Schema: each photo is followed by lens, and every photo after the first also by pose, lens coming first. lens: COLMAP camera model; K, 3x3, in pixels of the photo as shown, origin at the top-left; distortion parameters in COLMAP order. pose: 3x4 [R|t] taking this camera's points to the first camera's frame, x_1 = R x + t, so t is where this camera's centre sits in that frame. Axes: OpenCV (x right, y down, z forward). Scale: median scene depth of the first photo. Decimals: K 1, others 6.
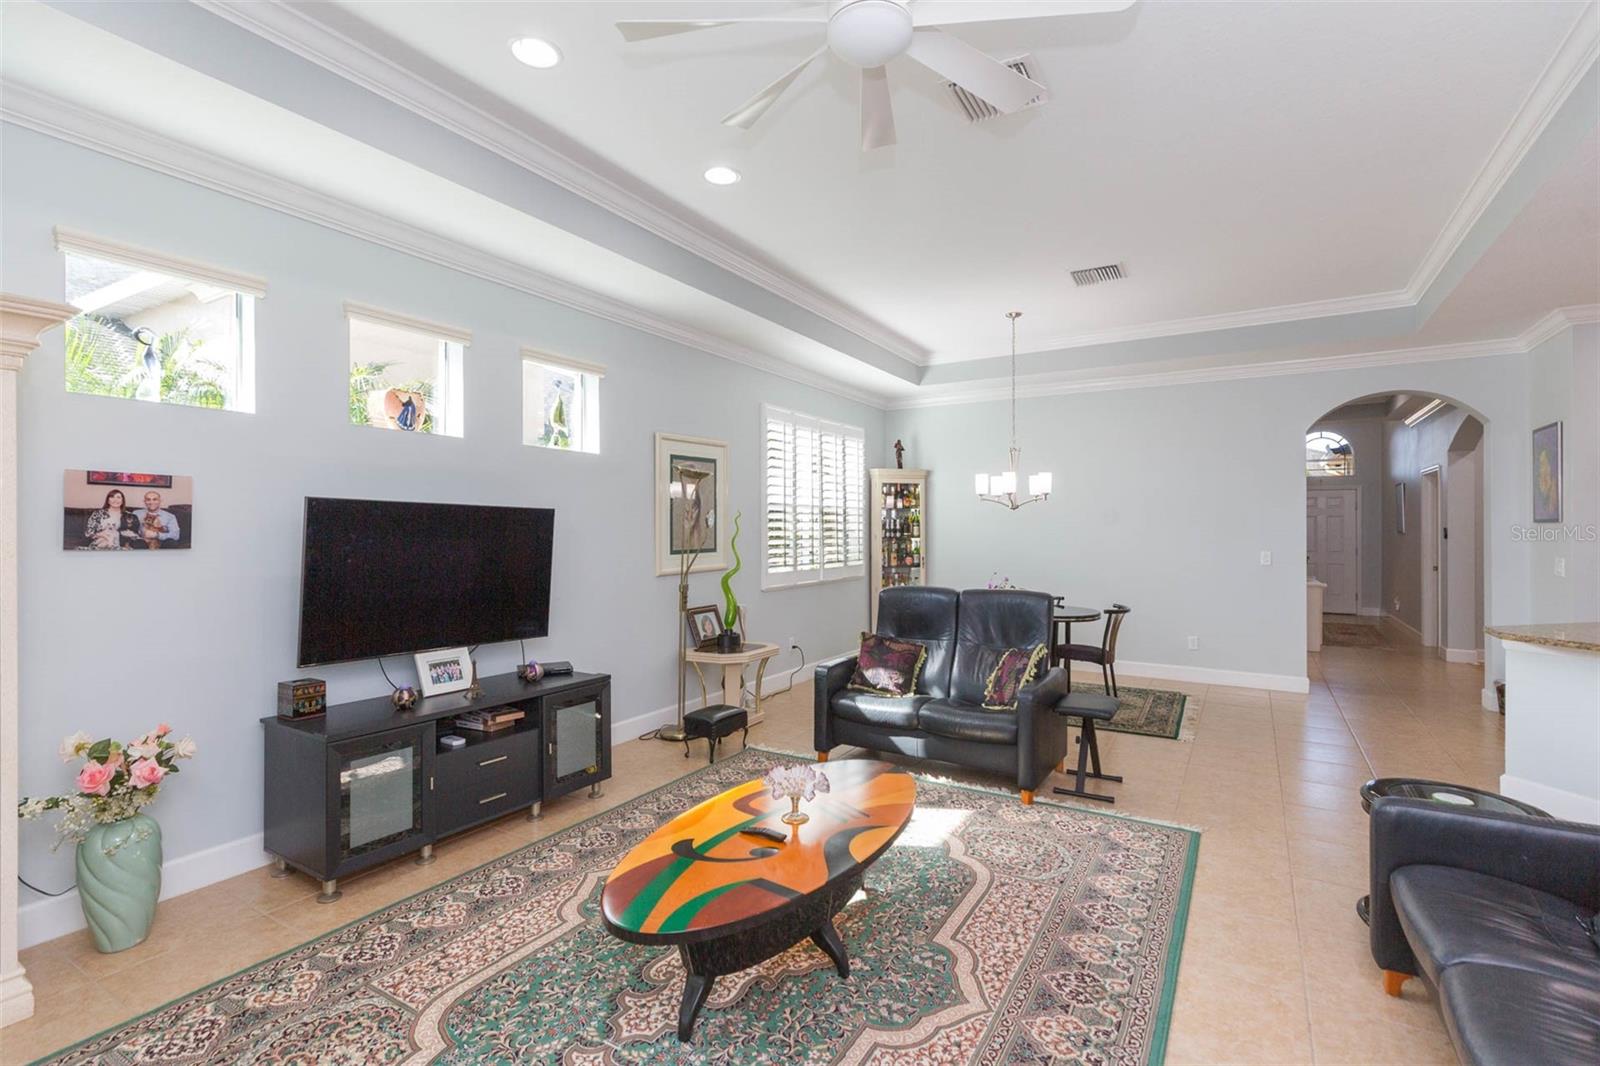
lens RADIAL K [[737.0, 0, 800.0], [0, 737.0, 533.0], [0, 0, 1]] dist [0.000580, 0.000117]
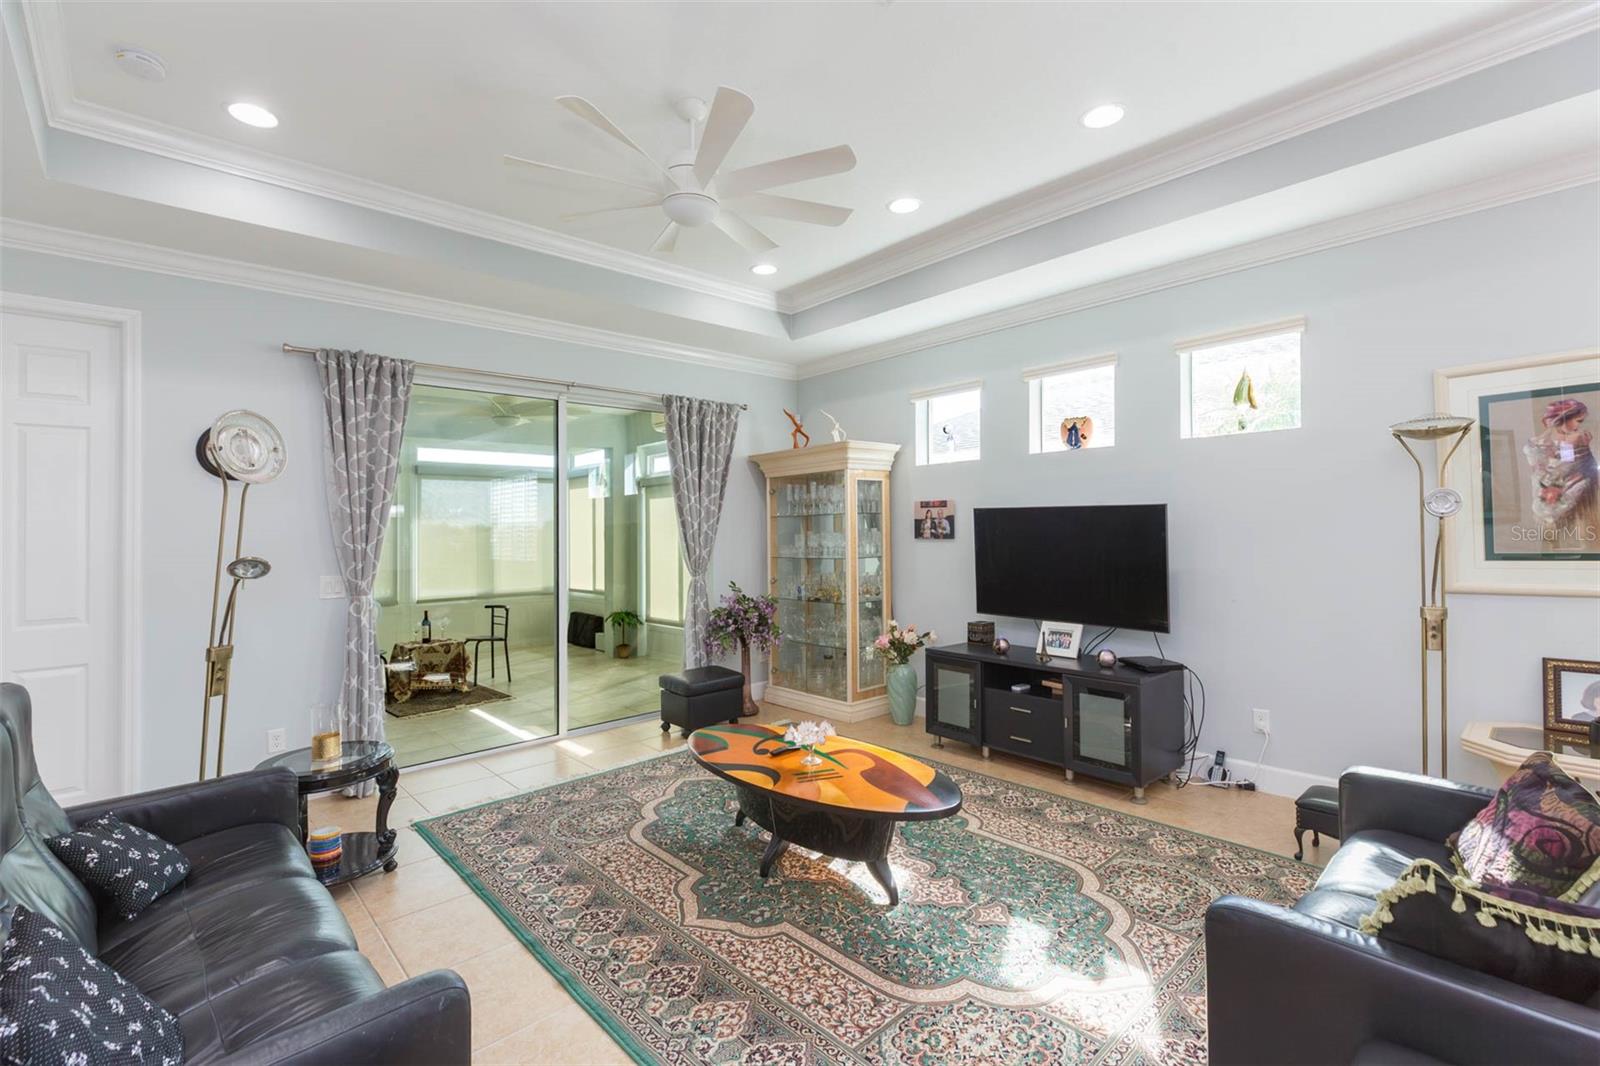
lens RADIAL K [[718.4, 0, 810.5], [0, 718.4, 519.7], [0, 0, 1]] dist [0.001487, -0.000382]
pose [[-0.269448, -0.008334, -0.962979, 0.918792], [0.015285, 0.999800, -0.012930, -0.008554], [0.962894, -0.018203, -0.269266, 1.039192]]
